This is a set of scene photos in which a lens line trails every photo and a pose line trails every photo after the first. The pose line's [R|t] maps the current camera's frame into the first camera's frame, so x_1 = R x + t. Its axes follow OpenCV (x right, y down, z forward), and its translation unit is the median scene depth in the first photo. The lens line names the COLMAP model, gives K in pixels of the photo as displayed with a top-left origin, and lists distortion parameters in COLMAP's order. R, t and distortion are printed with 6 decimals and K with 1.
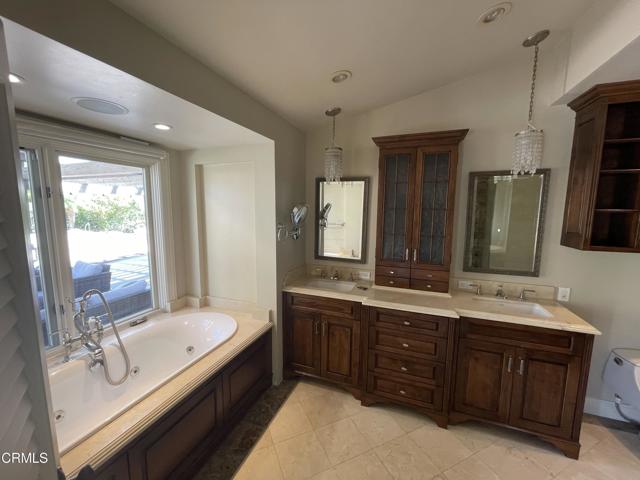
lens RADIAL K [[258.9, 0, 320.0], [0, 258.9, 240.0], [0, 0, 1]] dist [-0.000614, 0.000736]
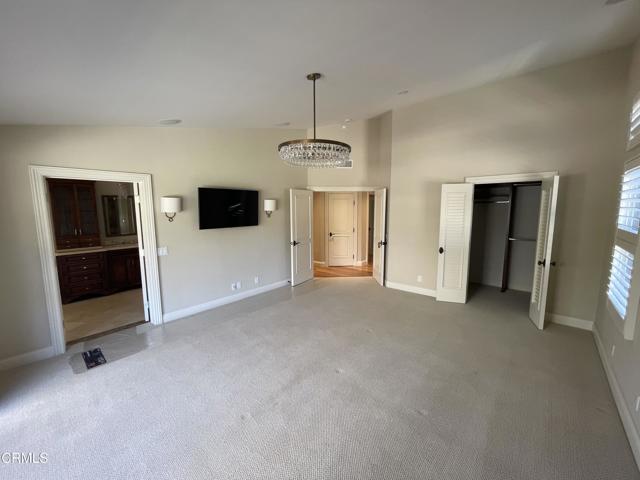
lens RADIAL K [[258.9, 0, 320.0], [0, 258.9, 240.0], [0, 0, 1]] dist [-0.000614, 0.000736]
pose [[0.353450, -0.122292, 0.927425, -0.981595], [0.117795, 0.989345, 0.085564, 0.181568], [-0.928007, 0.079004, 0.364090, -1.719621]]
